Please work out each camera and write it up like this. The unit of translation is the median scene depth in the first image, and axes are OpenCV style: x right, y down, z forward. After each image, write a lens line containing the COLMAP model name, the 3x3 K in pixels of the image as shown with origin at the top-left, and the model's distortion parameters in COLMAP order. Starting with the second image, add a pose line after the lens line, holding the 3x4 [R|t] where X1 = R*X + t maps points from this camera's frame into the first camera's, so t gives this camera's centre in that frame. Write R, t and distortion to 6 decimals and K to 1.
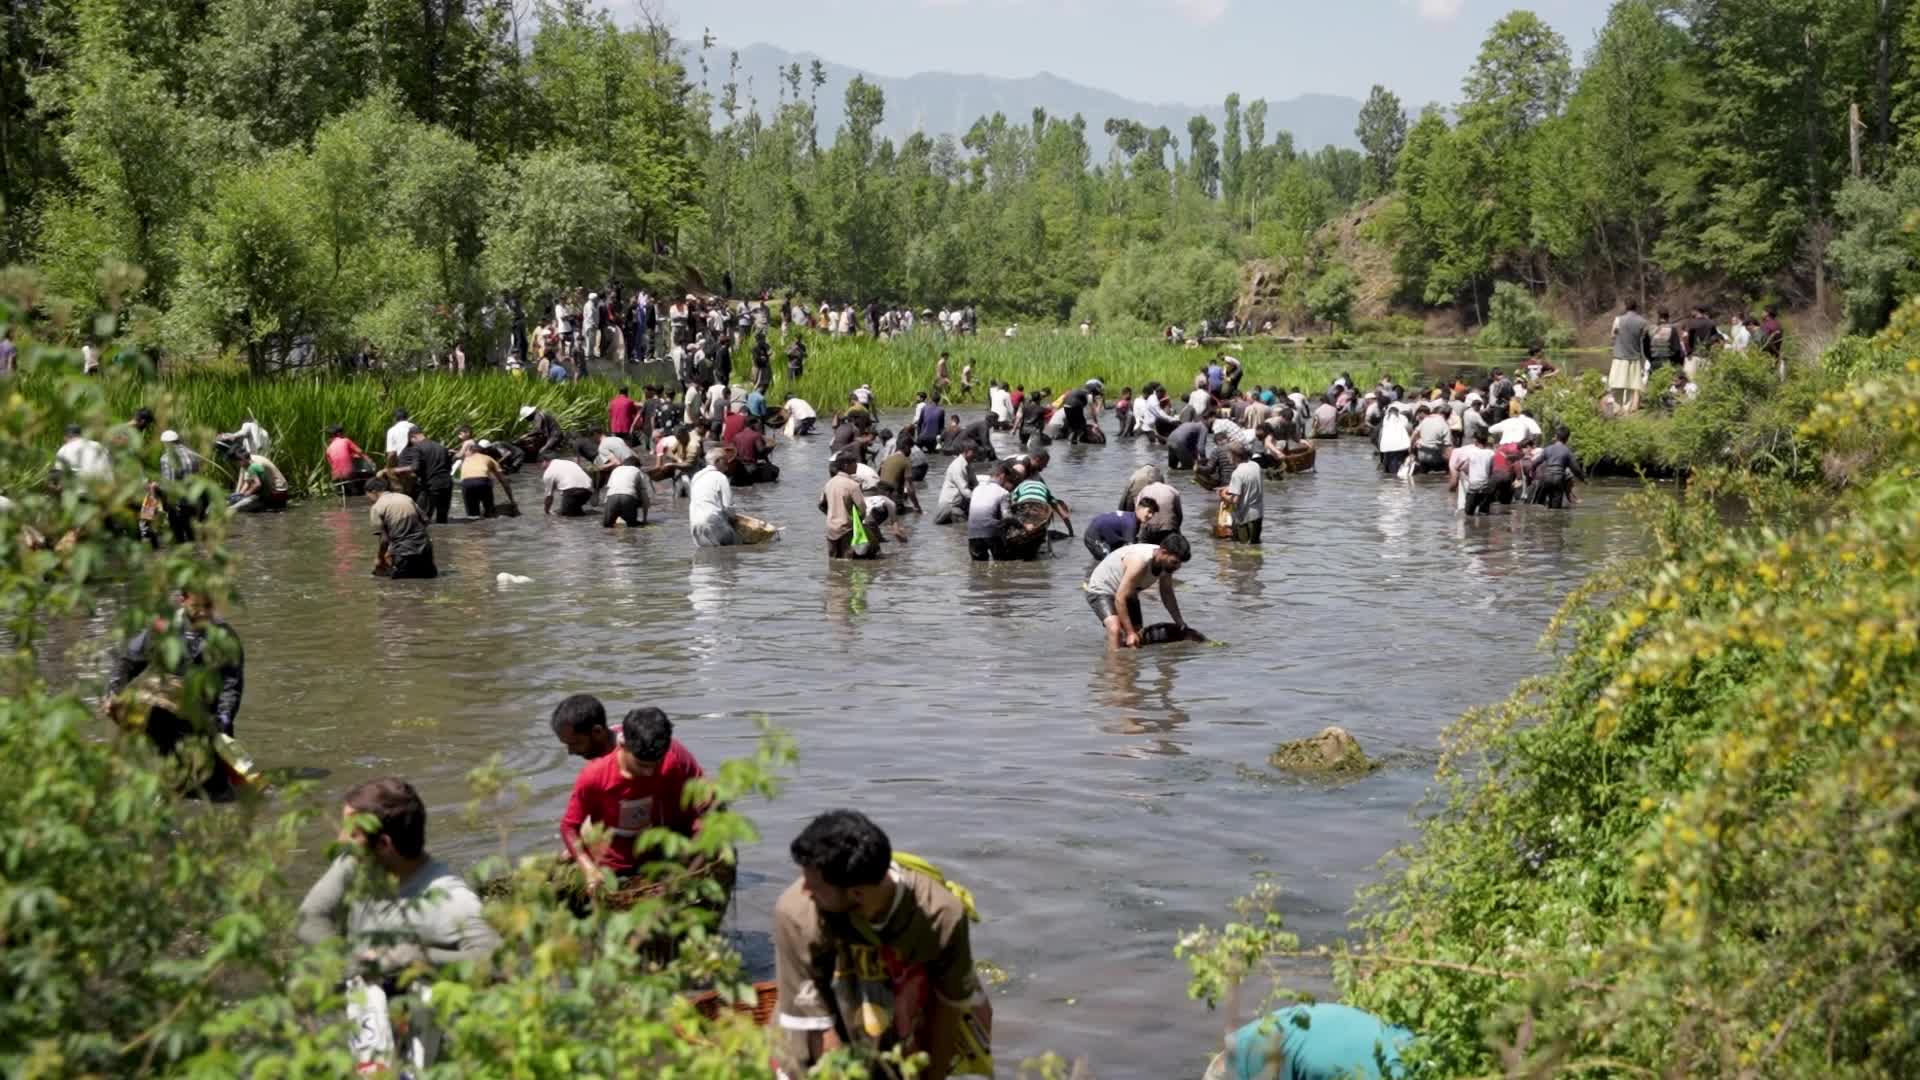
lens RADIAL K [[2117.8, 0, 960.0], [0, 2117.8, 540.0], [0, 0, 1]] dist [-0.013347, 0.157389]
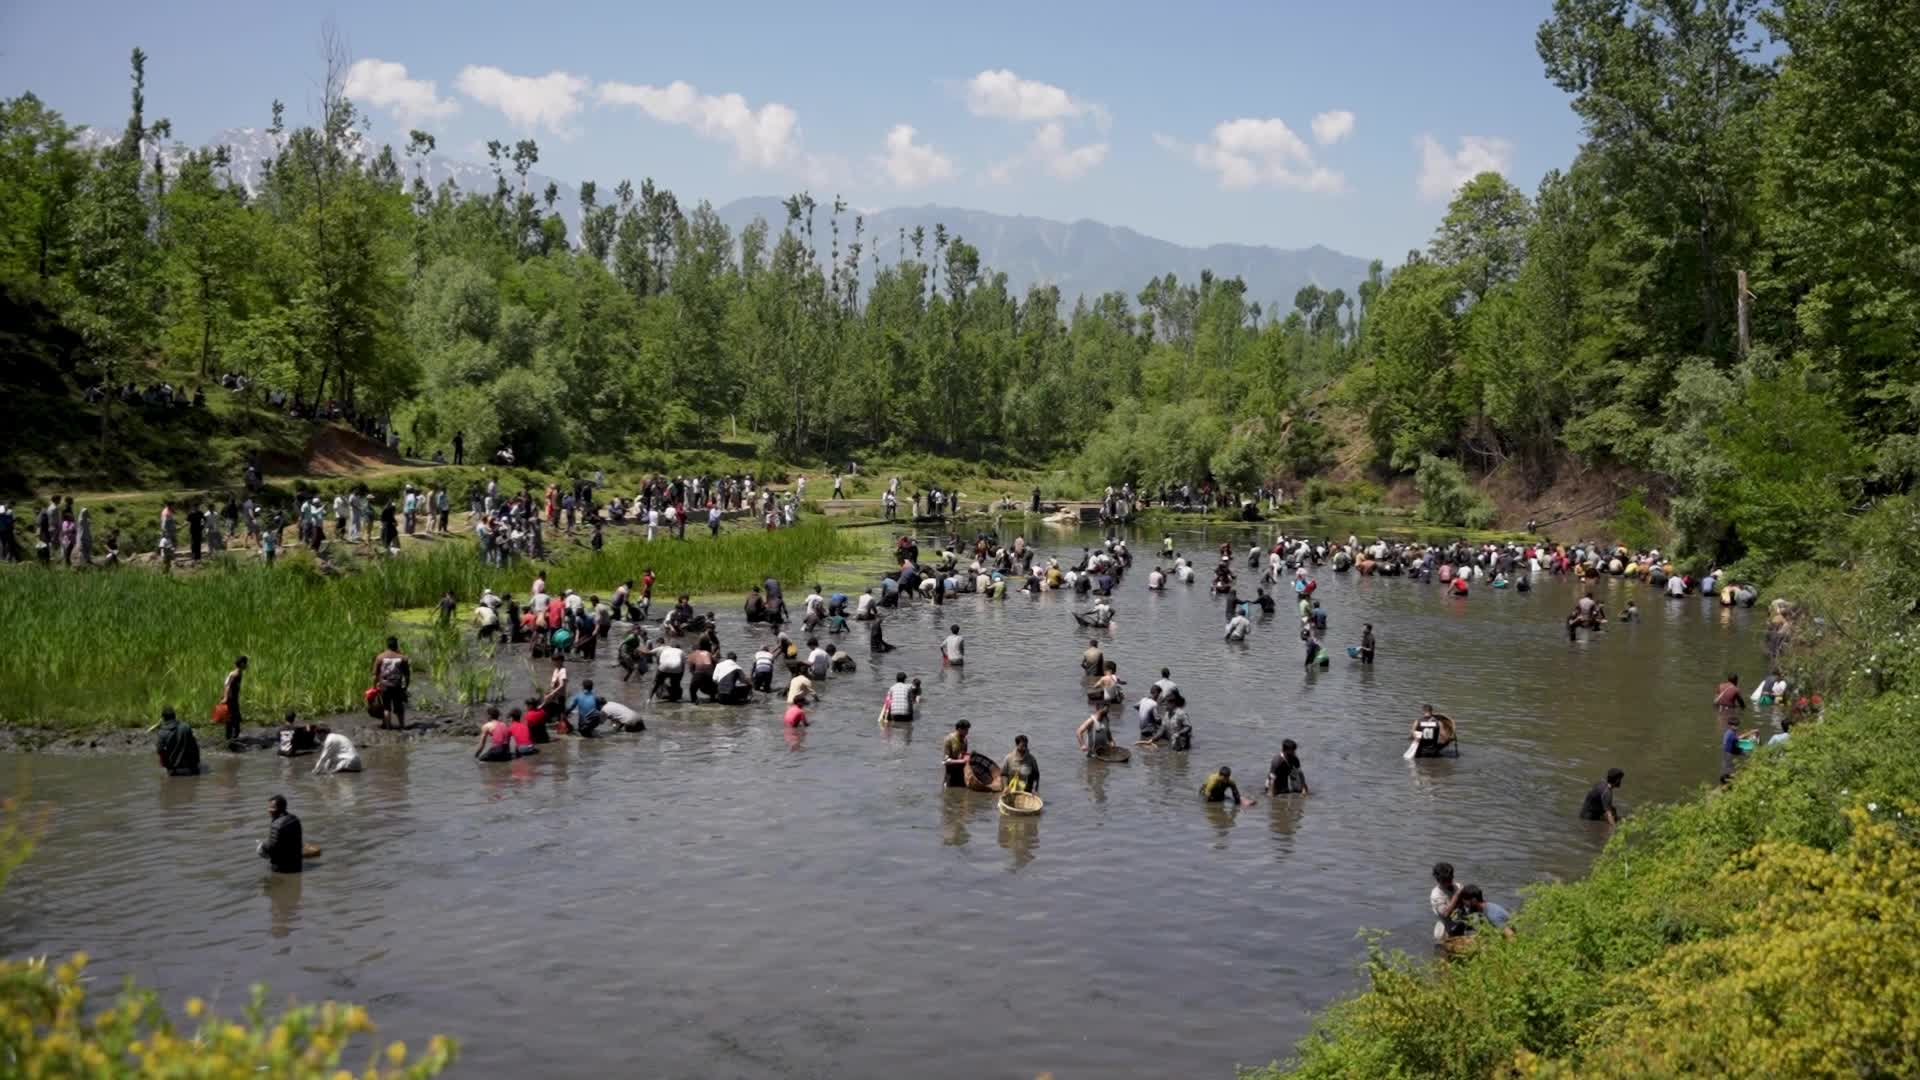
lens RADIAL K [[1707.2, 0, 953.9], [0, 1707.2, 599.2], [0, 0, 1]] dist [-0.089876, 0.098226]
pose [[0.984933, 0.042707, -0.167581, 0.160939], [-0.044494, 0.998986, -0.006926, -0.039349], [0.167115, 0.014278, 0.985834, 0.205325]]
